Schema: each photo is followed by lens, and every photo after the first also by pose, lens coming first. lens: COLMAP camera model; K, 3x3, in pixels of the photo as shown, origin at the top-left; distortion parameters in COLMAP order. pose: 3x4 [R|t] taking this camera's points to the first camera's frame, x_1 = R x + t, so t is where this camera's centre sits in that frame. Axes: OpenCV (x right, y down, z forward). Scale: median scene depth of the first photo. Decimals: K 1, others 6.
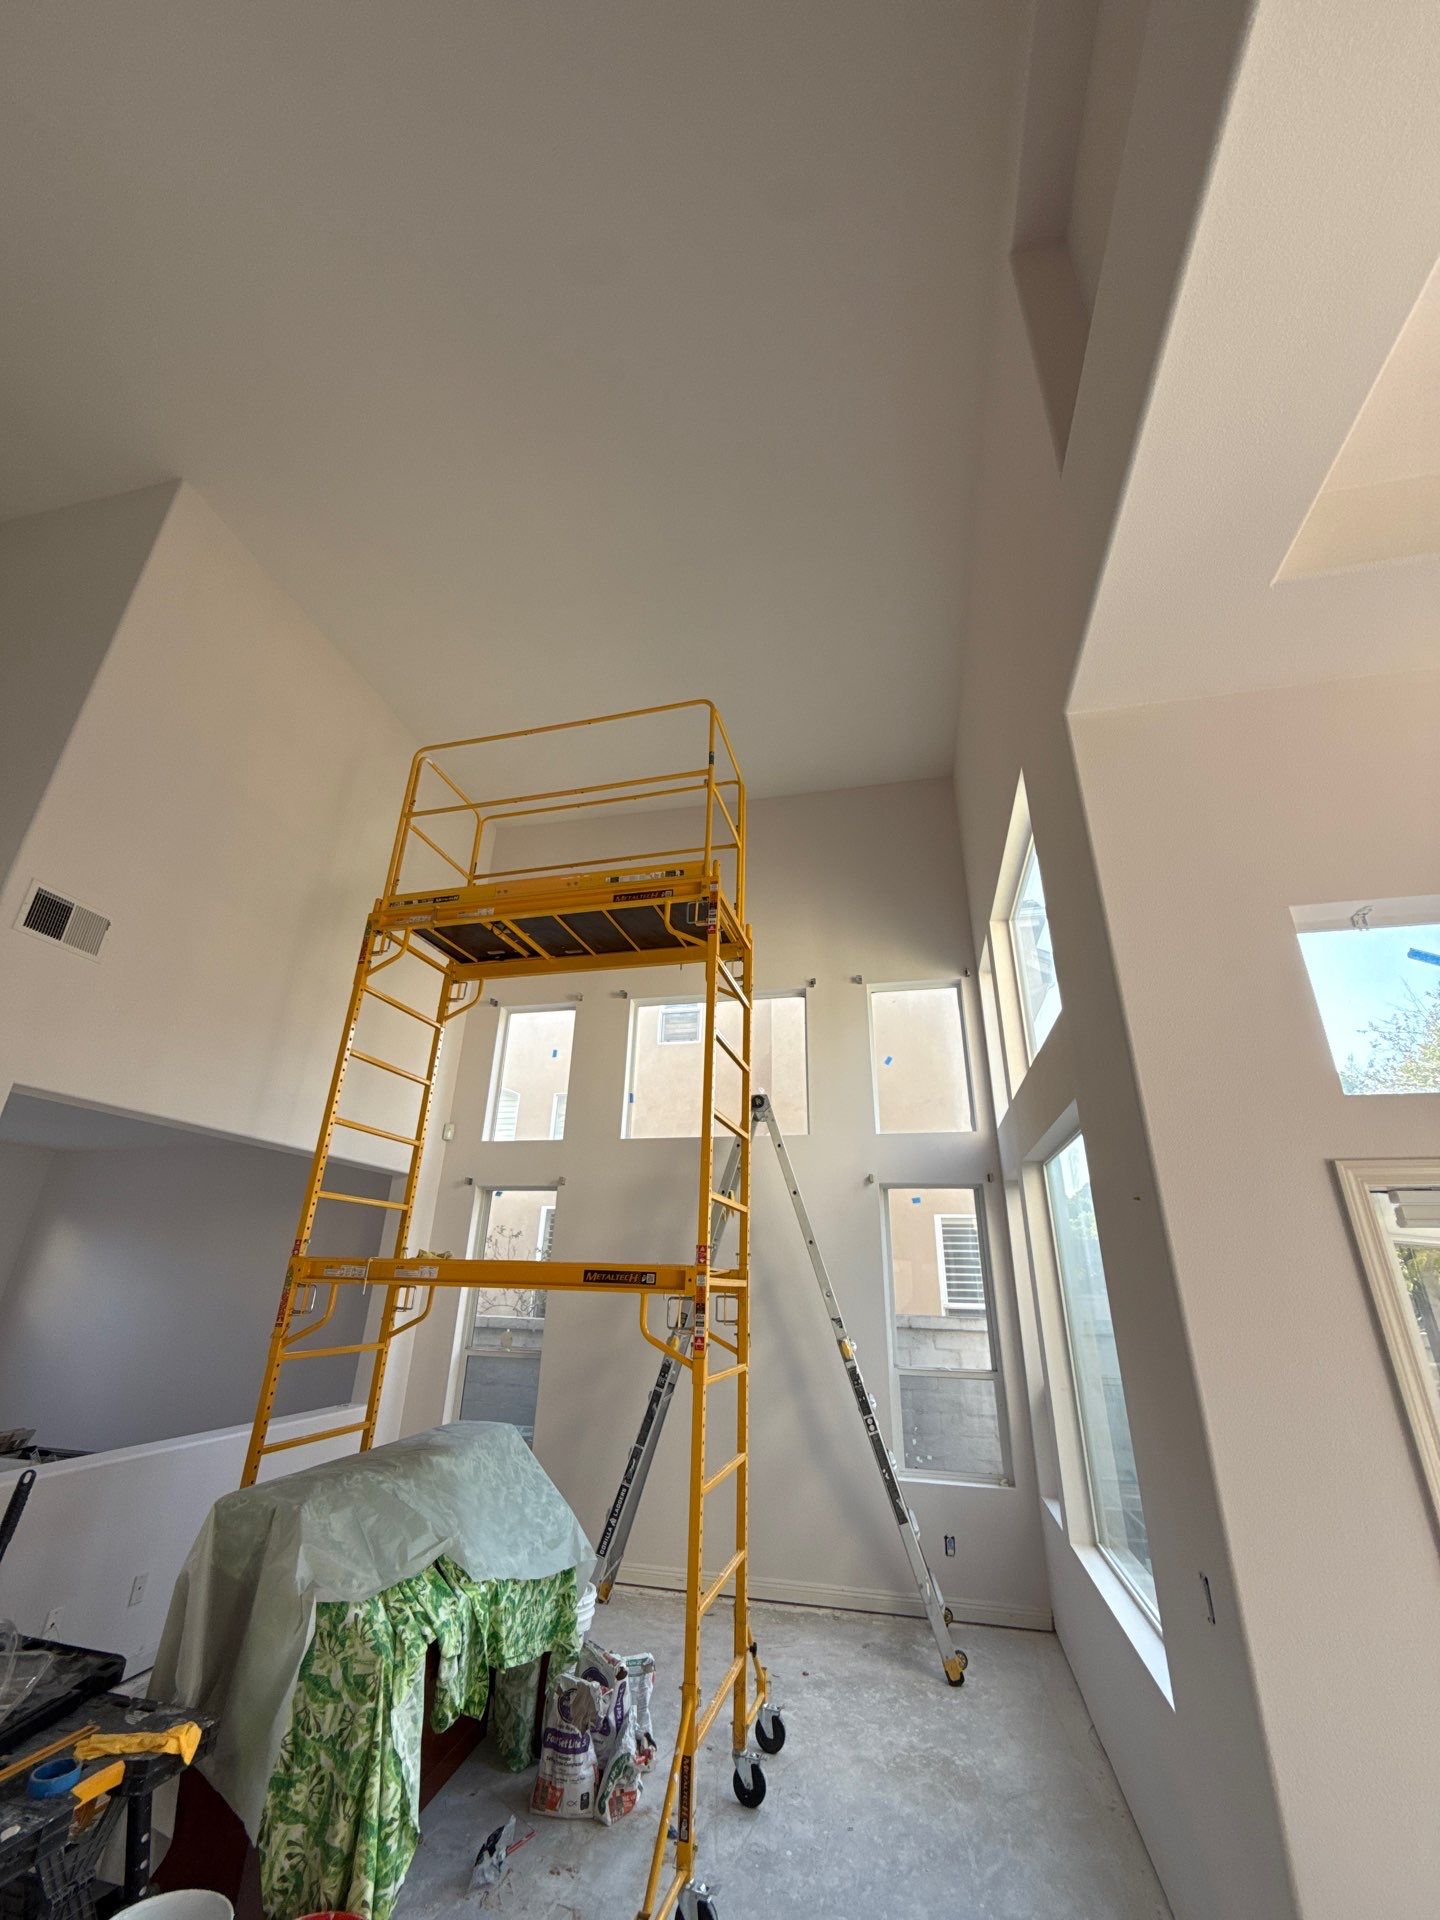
lens RADIAL K [[765.0, 0, 720.0], [0, 765.0, 960.0], [0, 0, 1]] dist [-0.000702, -0.000217]
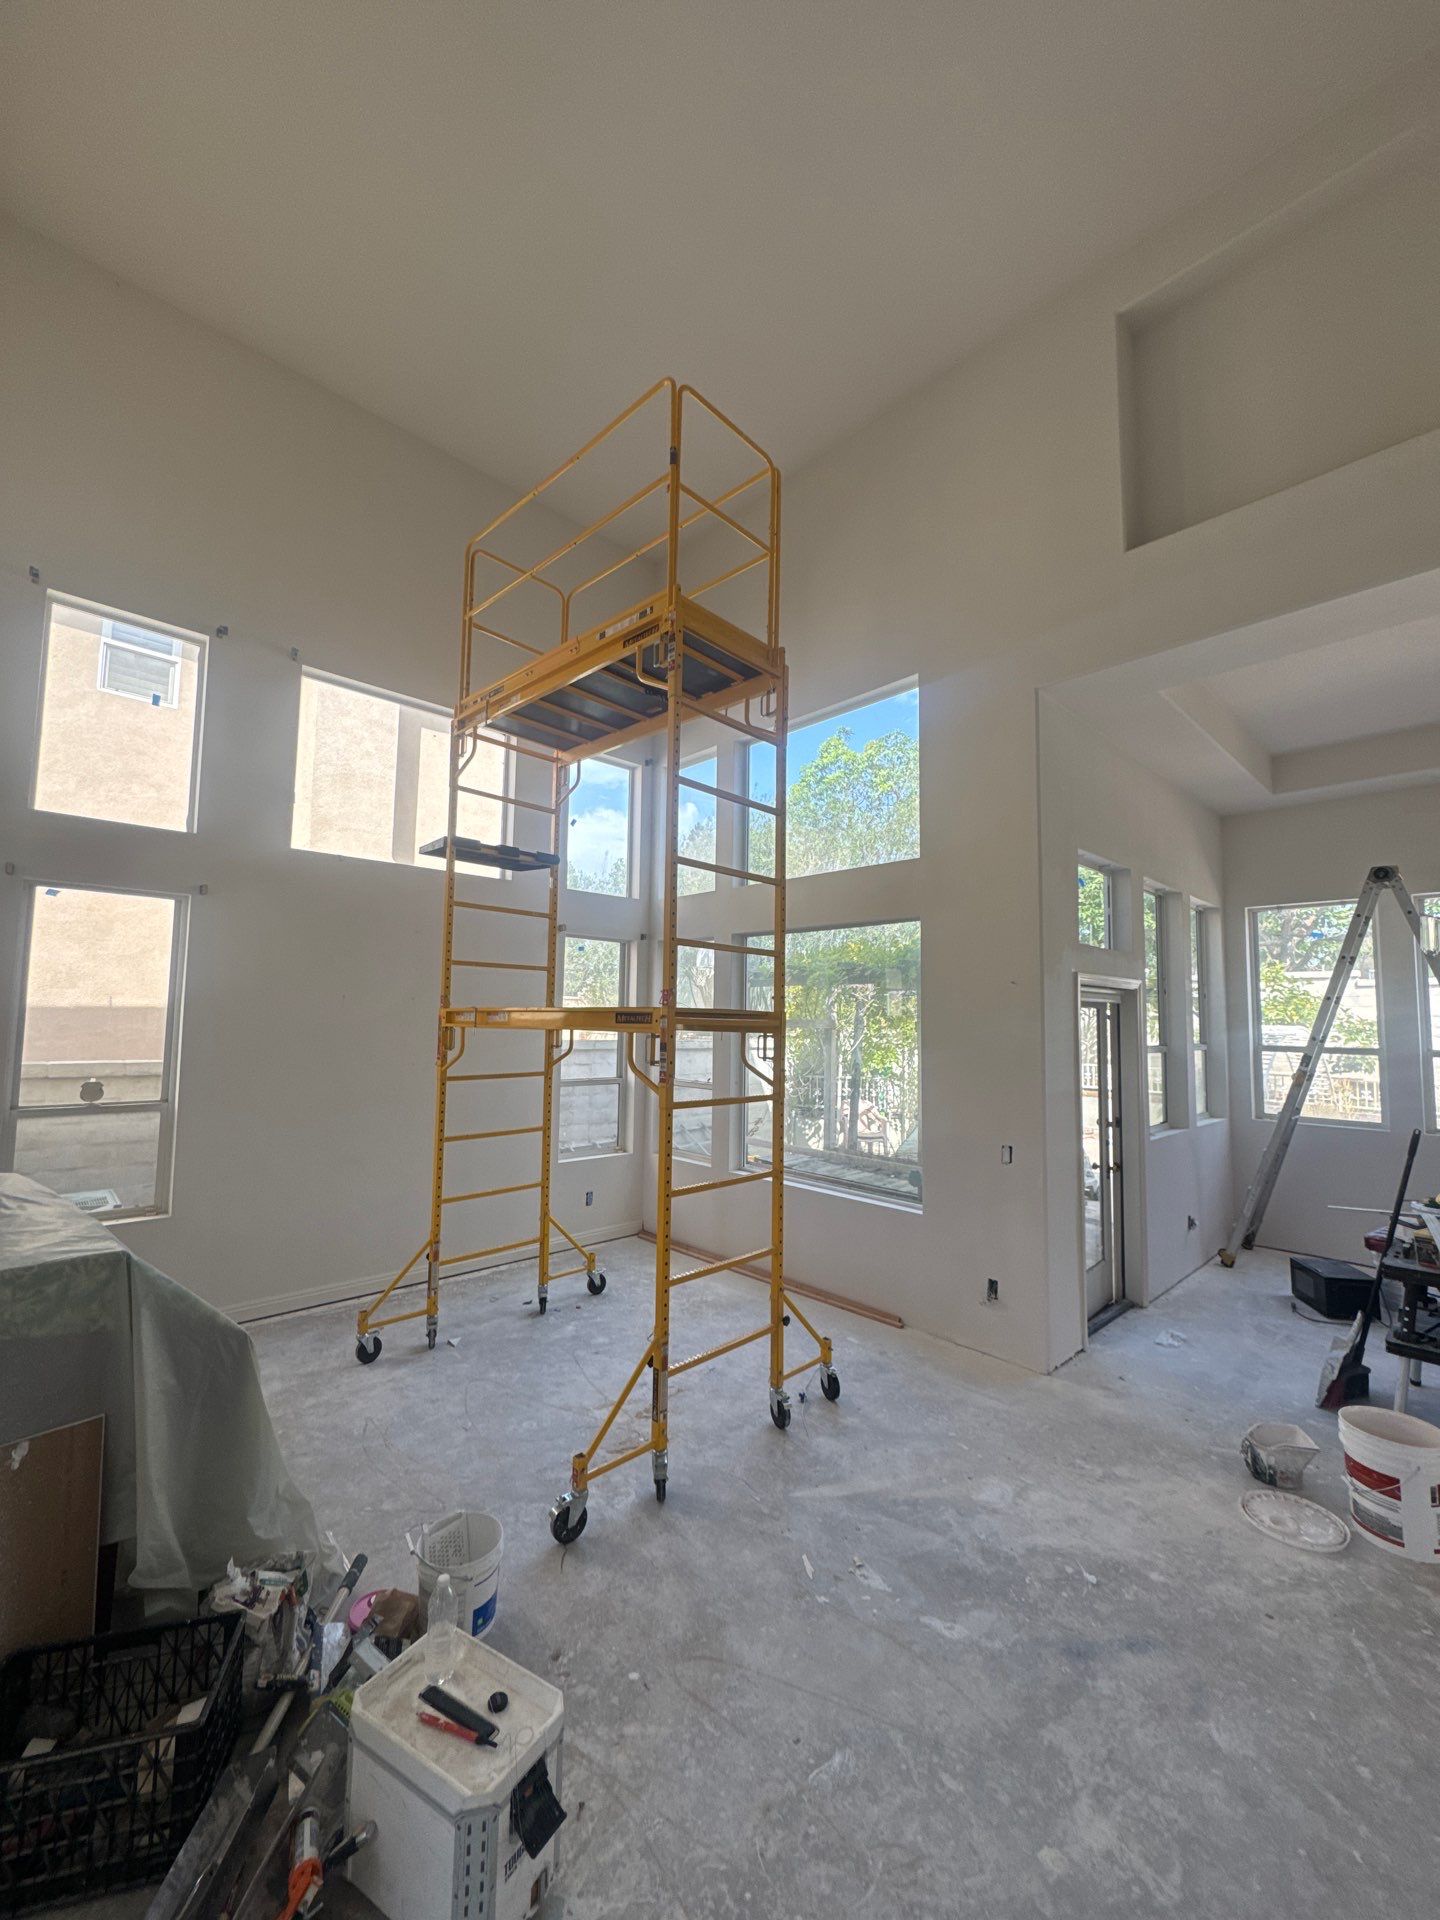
lens RADIAL K [[765.0, 0, 720.0], [0, 765.0, 960.0], [0, 0, 1]] dist [-0.000702, -0.000217]
pose [[0.513089, 0.054602, 0.856597, -0.546510], [-0.346656, 0.926145, 0.148607, 0.070436], [-0.785219, -0.373193, 0.494123, 0.226027]]
